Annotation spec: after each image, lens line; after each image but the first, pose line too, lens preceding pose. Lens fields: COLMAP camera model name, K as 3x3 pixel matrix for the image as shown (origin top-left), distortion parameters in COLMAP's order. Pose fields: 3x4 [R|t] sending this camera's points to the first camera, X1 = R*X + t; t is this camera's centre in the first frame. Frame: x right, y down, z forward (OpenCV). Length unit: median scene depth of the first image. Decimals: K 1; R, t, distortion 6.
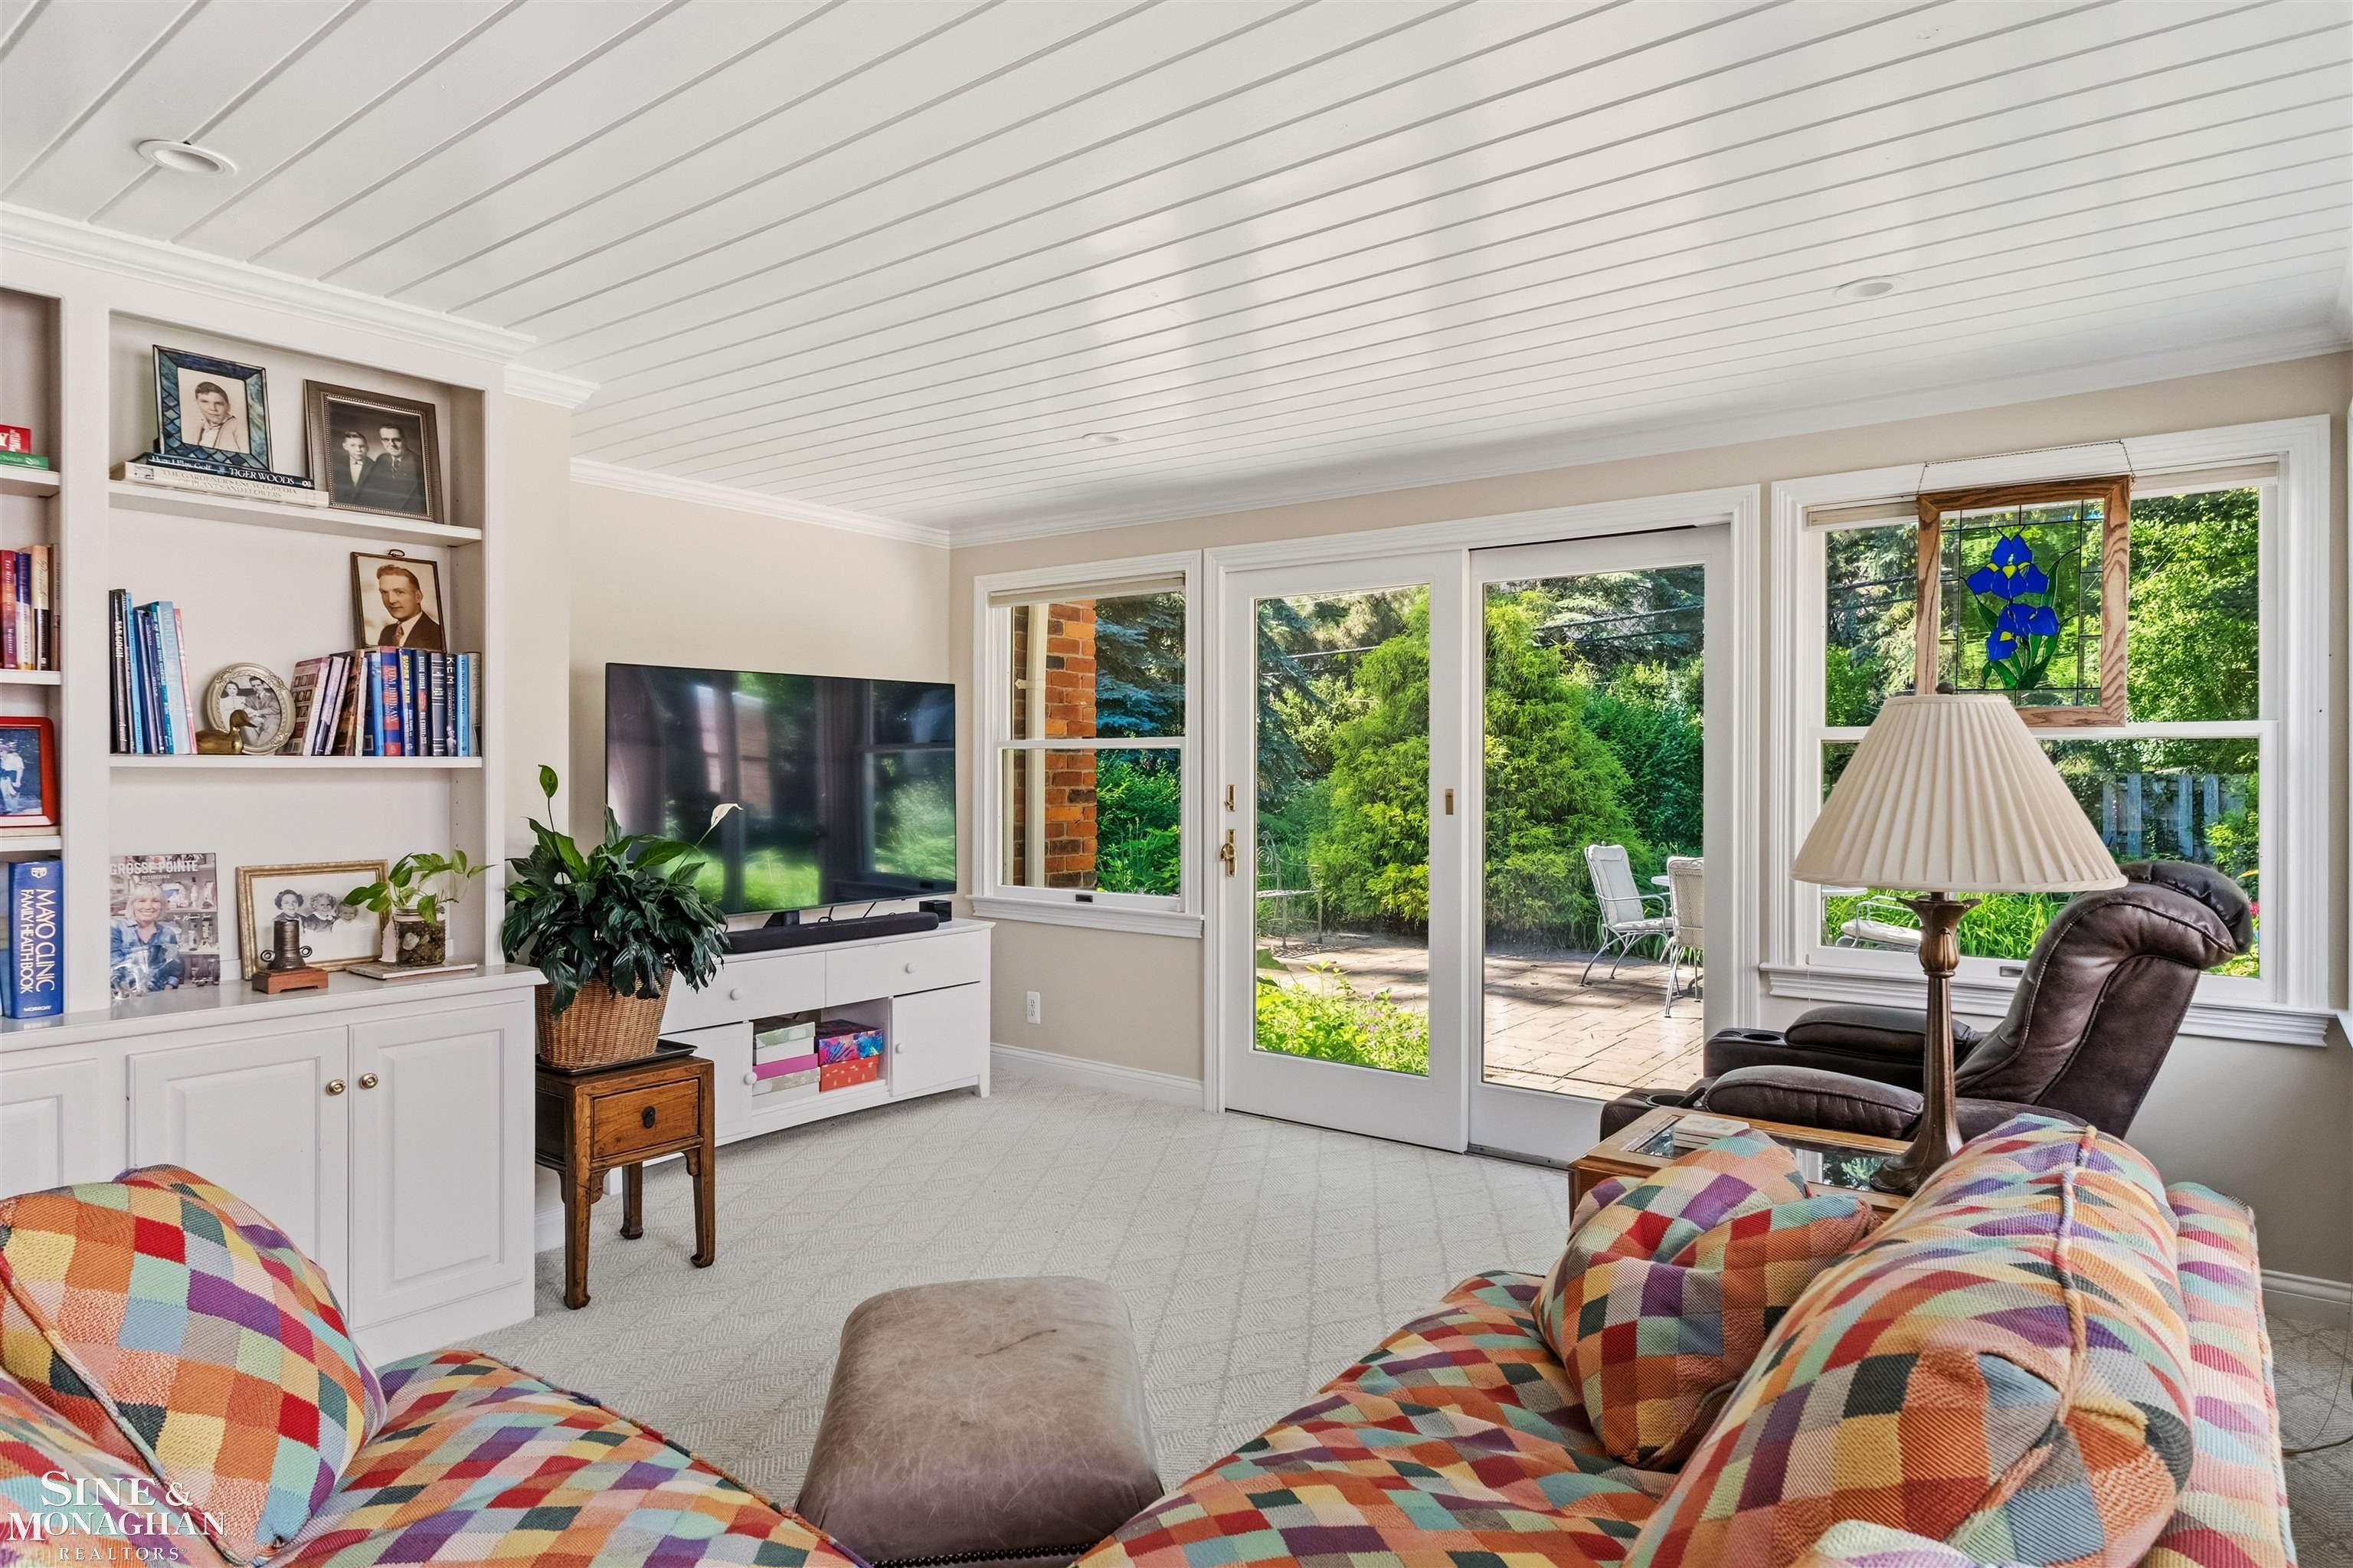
lens RADIAL K [[1349.1, 0, 1175.9], [0, 1349.1, 788.0], [0, 0, 1]] dist [-0.001134, -0.000451]
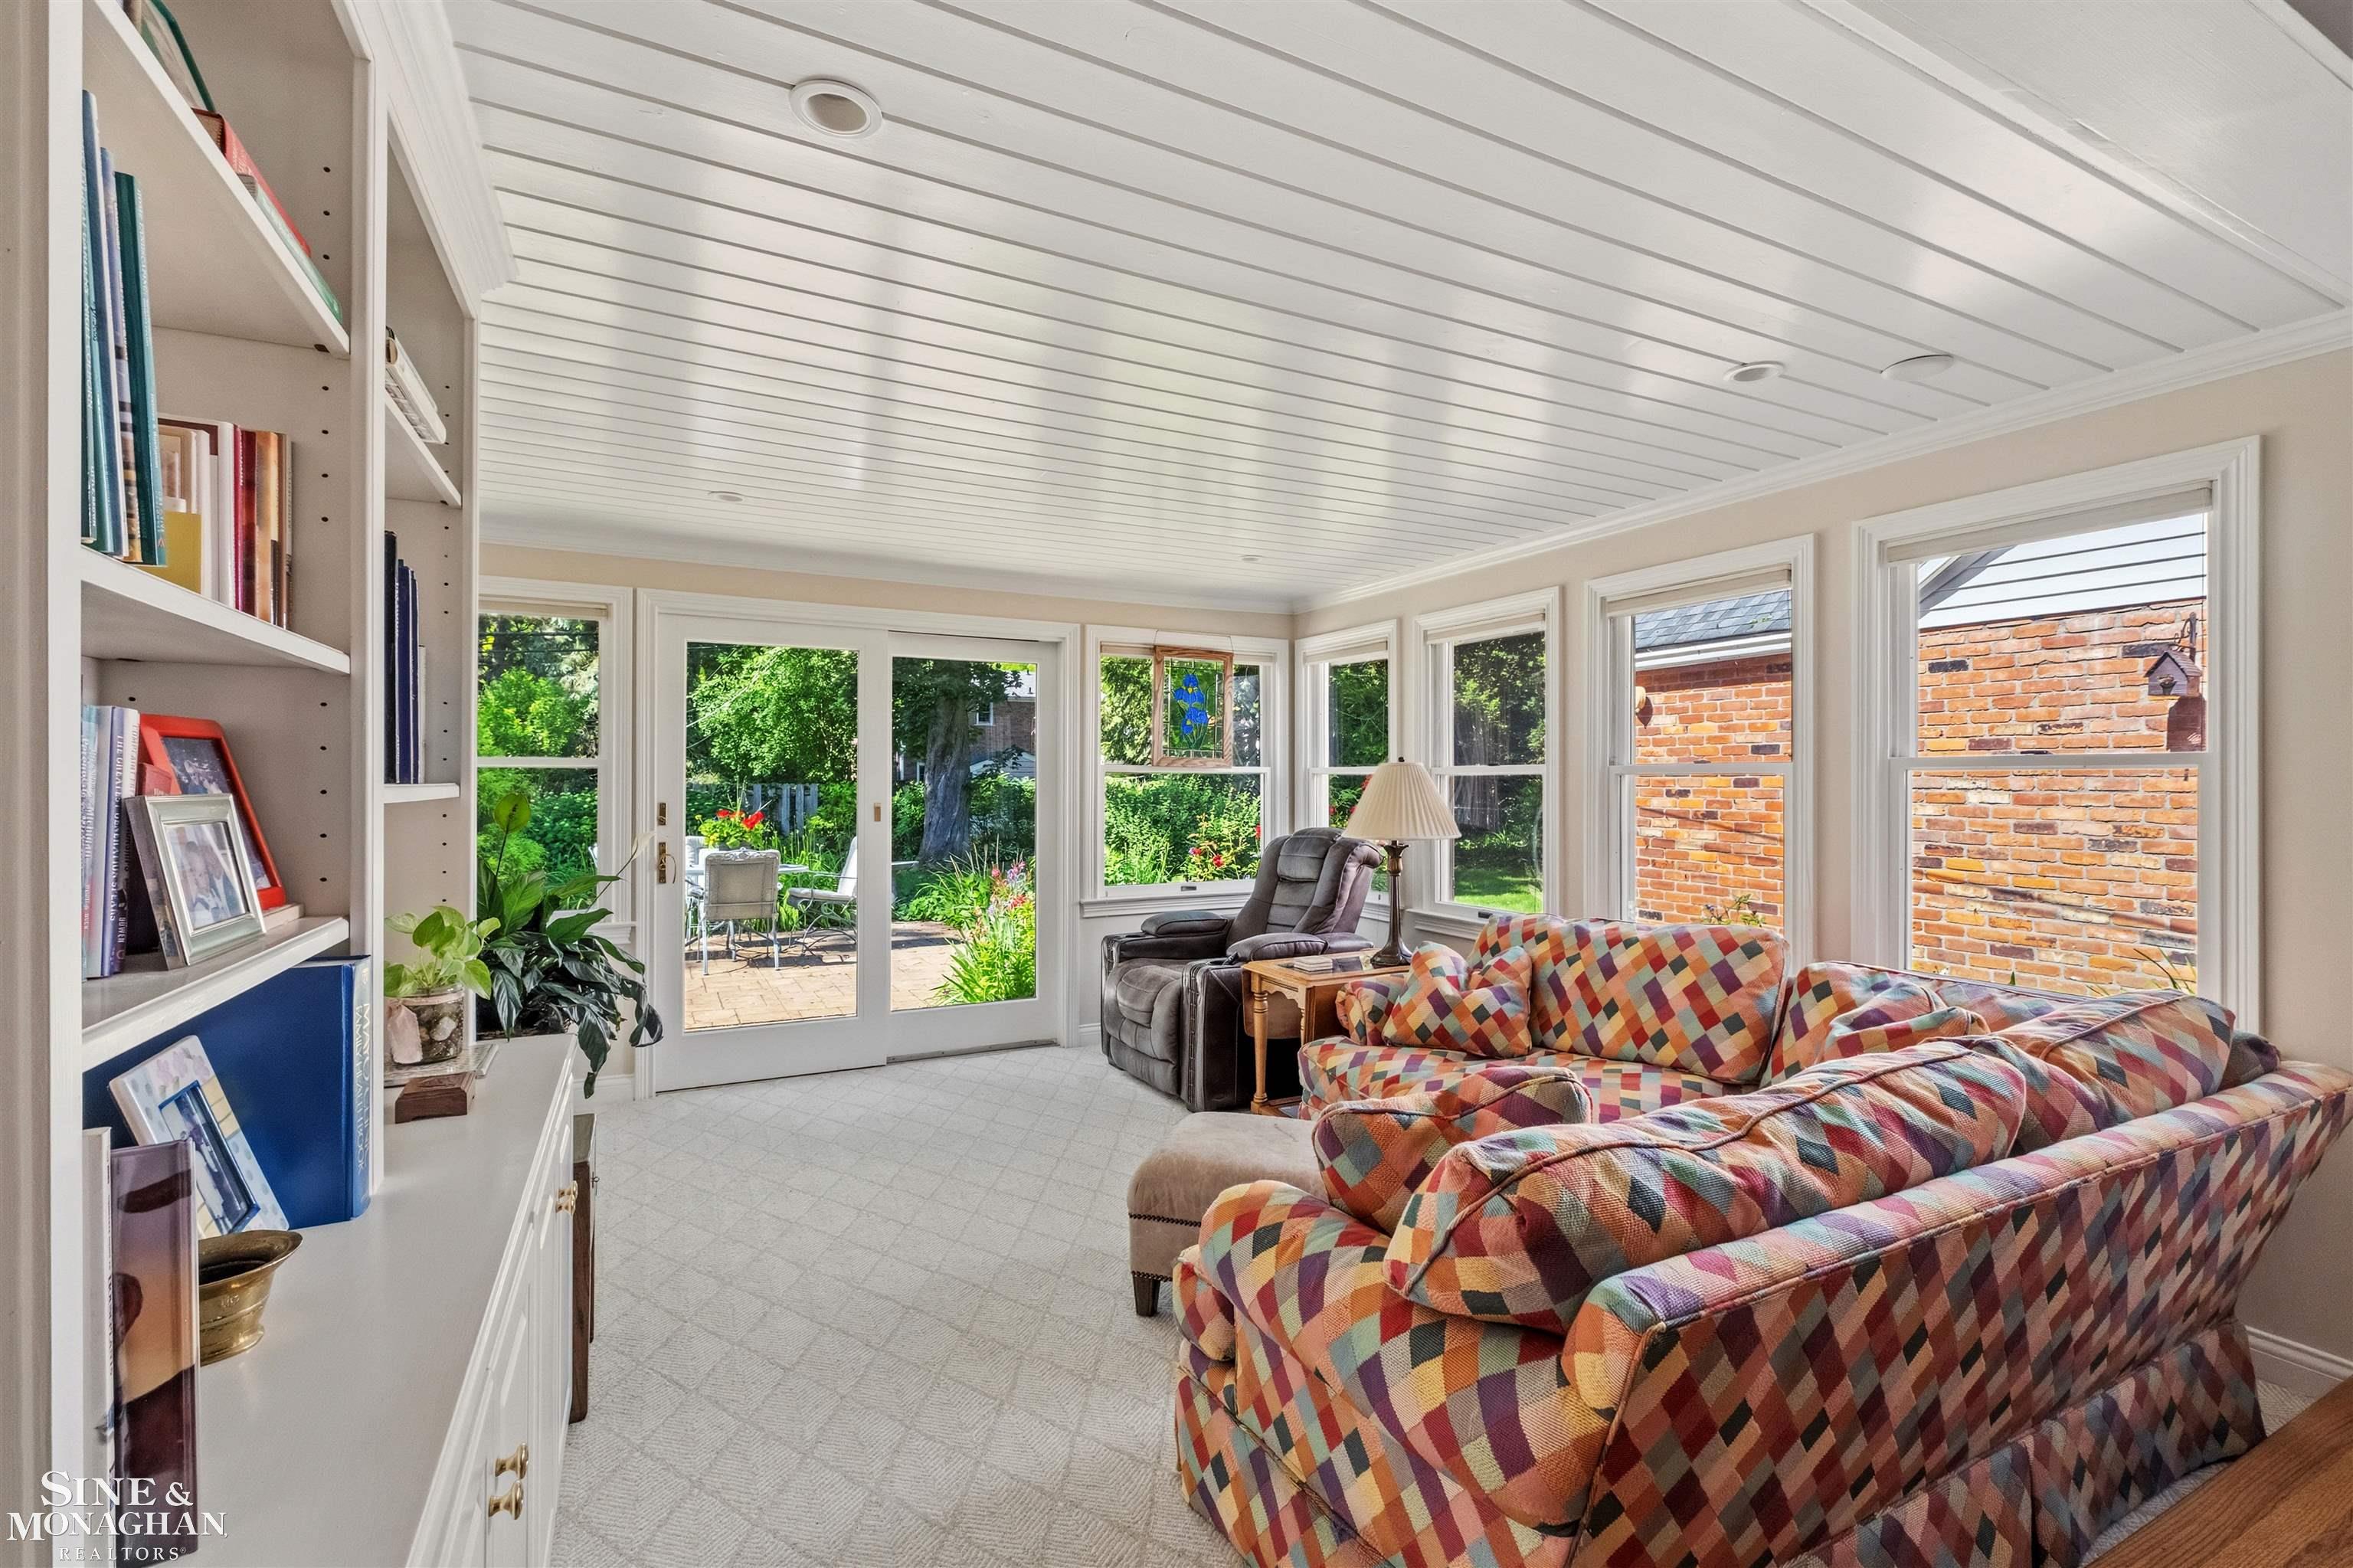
lens RADIAL K [[1073.9, 0, 1186.2], [0, 1073.9, 783.8], [0, 0, 1]] dist [-0.003795, 0.001261]
pose [[0.416628, -0.003454, 0.909071, -0.664276], [0.011056, 0.999938, -0.001267, -0.013889], [-0.909010, 0.010578, 0.416640, 0.256201]]
